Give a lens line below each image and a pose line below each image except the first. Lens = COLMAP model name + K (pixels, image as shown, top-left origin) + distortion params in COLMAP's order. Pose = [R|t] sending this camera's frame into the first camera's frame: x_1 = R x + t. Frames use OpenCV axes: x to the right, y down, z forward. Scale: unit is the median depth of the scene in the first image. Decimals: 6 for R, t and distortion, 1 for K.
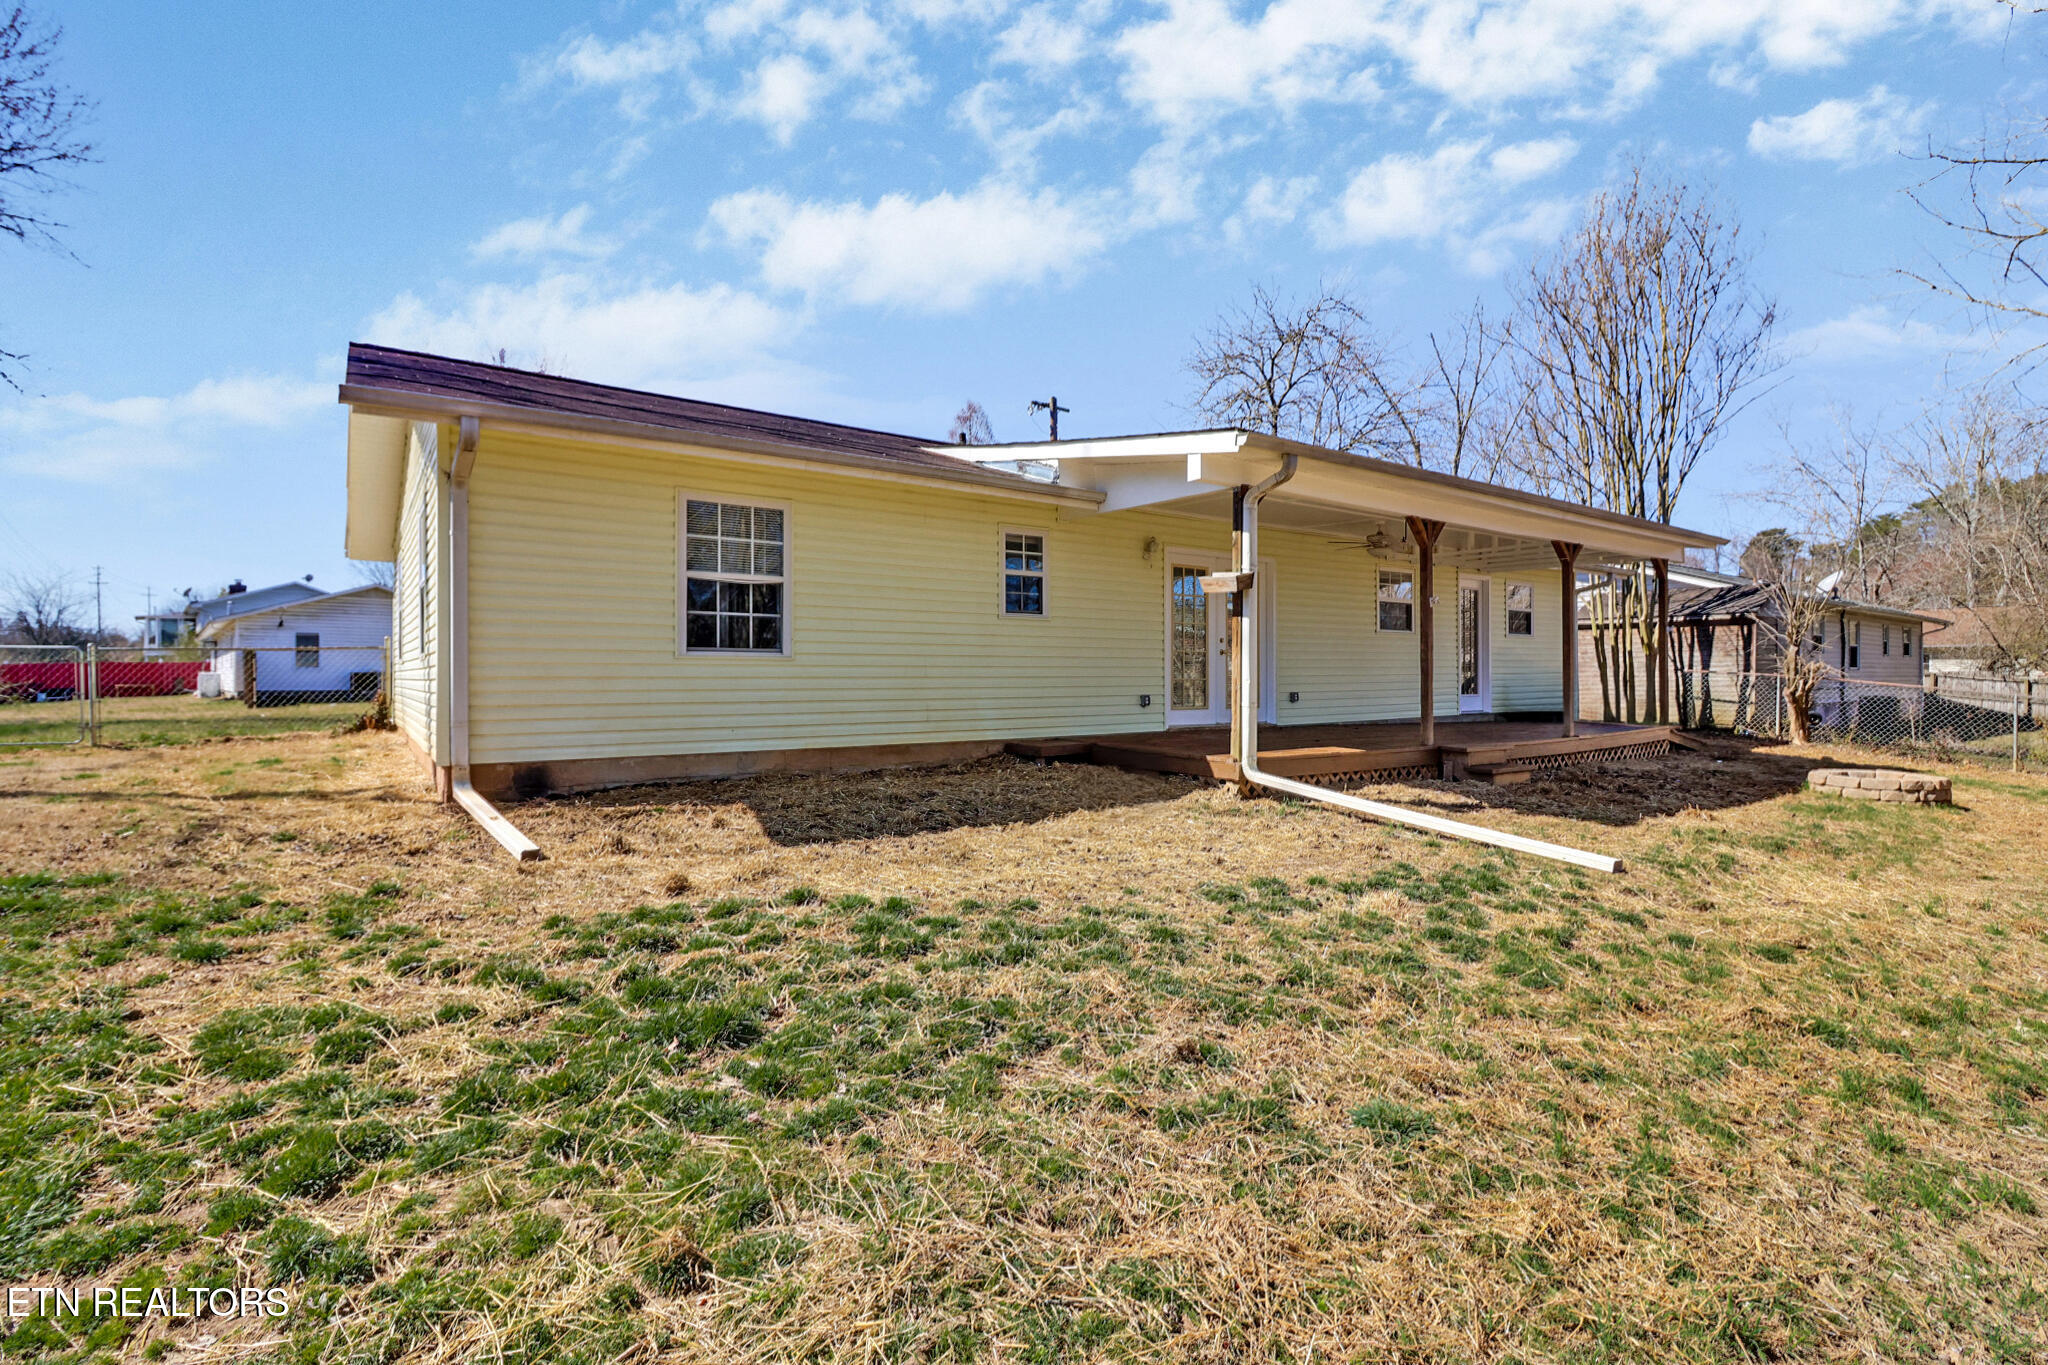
lens RADIAL K [[947.6, 0, 1020.8], [0, 947.6, 649.8], [0, 0, 1]] dist [0.000450, -0.005241]
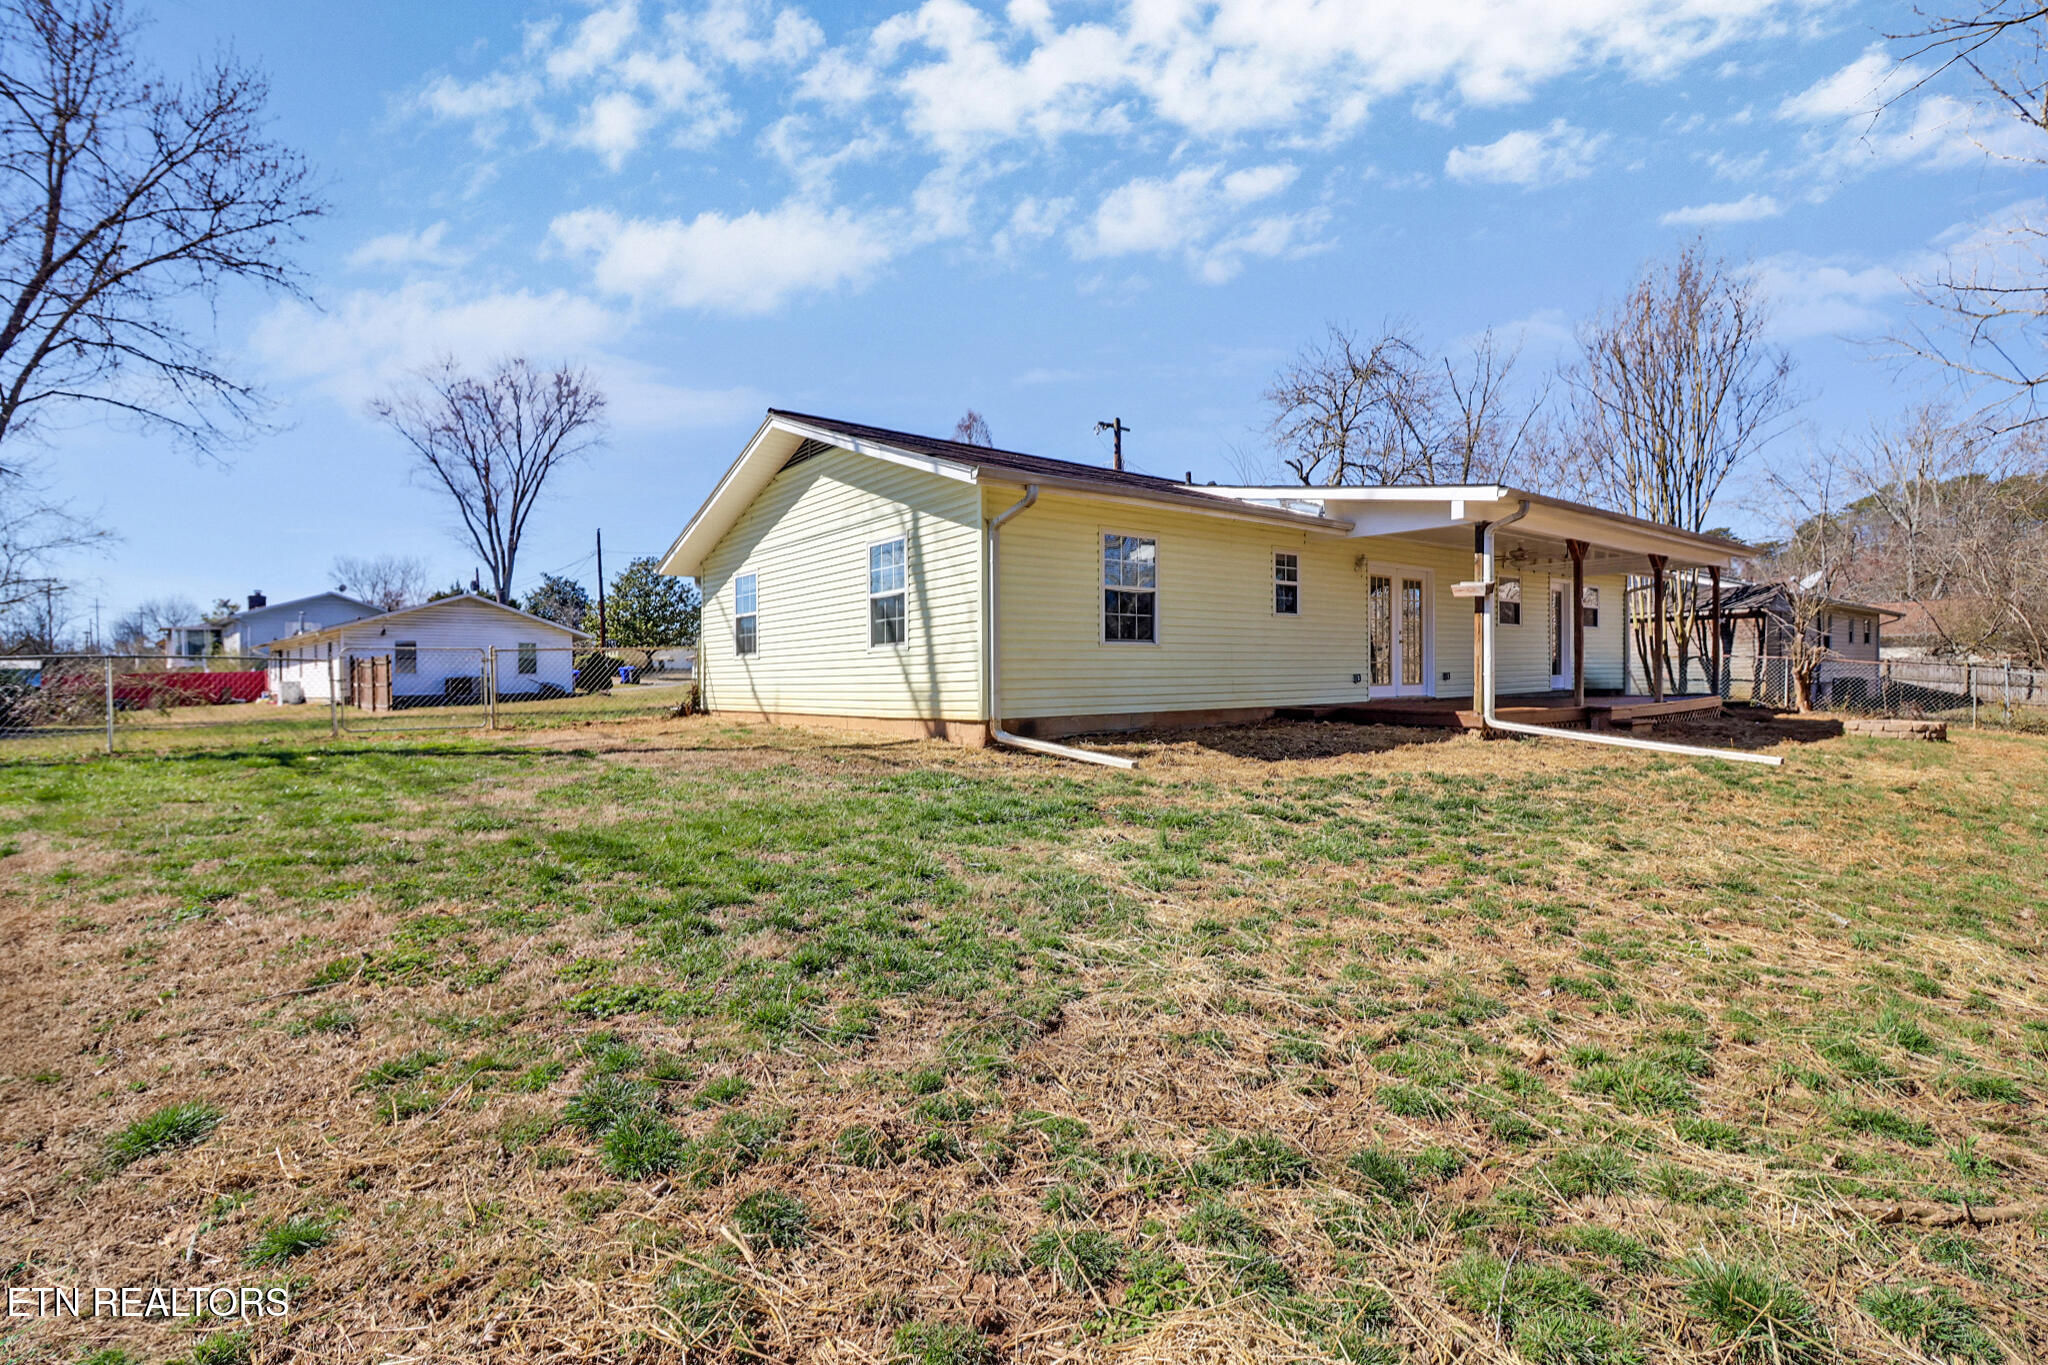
lens RADIAL K [[947.6, 0, 1019.6], [0, 947.6, 671.0], [0, 0, 1]] dist [0.000450, -0.005241]
pose [[0.999052, -0.012841, 0.041603, -0.257087], [0.012030, 0.999734, 0.019683, 0.007669], [-0.041845, -0.019164, 0.998940, -0.196355]]
